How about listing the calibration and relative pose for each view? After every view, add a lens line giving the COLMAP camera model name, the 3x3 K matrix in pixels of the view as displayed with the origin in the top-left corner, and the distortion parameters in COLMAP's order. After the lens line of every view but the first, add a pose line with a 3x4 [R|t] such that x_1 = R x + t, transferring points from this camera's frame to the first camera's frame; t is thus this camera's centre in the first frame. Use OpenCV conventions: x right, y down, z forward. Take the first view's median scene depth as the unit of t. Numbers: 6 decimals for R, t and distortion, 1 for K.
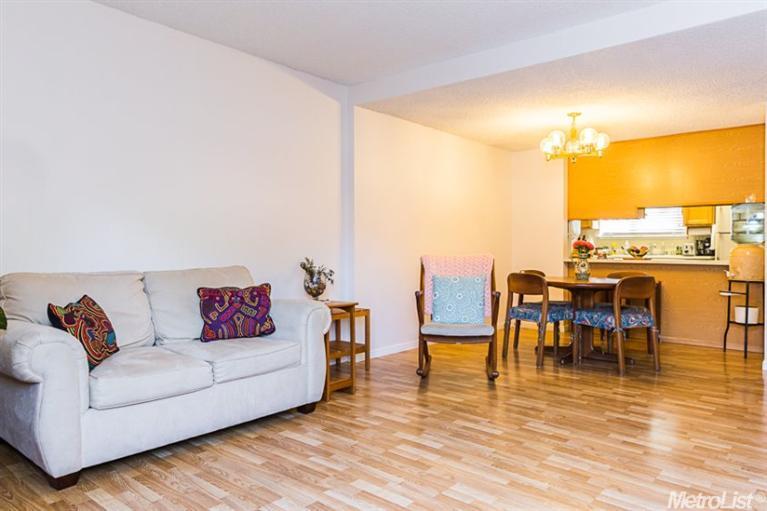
lens RADIAL K [[533.3, 0, 373.2], [0, 533.3, 248.3], [0, 0, 1]] dist [0.002543, -0.045859]
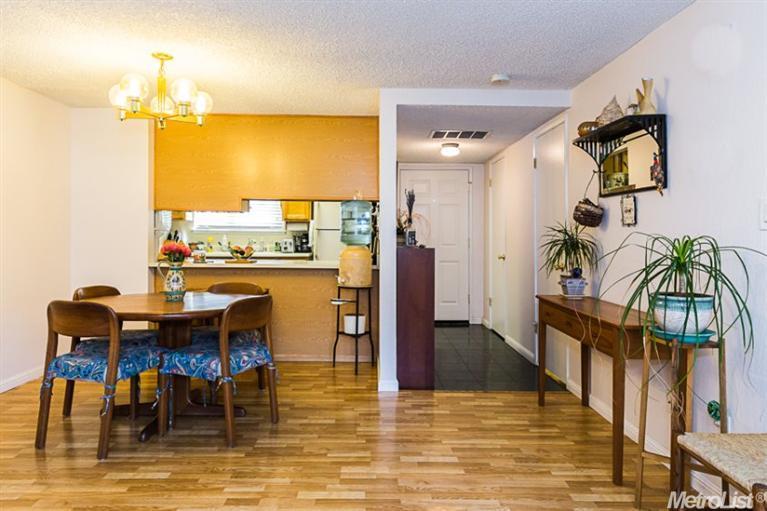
lens RADIAL K [[533.3, 0, 373.2], [0, 533.3, 248.3], [0, 0, 1]] dist [0.002543, -0.045859]
pose [[0.743658, -0.007948, 0.668513, 0.115767], [-0.010127, 0.999681, 0.023151, -0.024989], [-0.668483, -0.023987, 0.743340, 0.295387]]
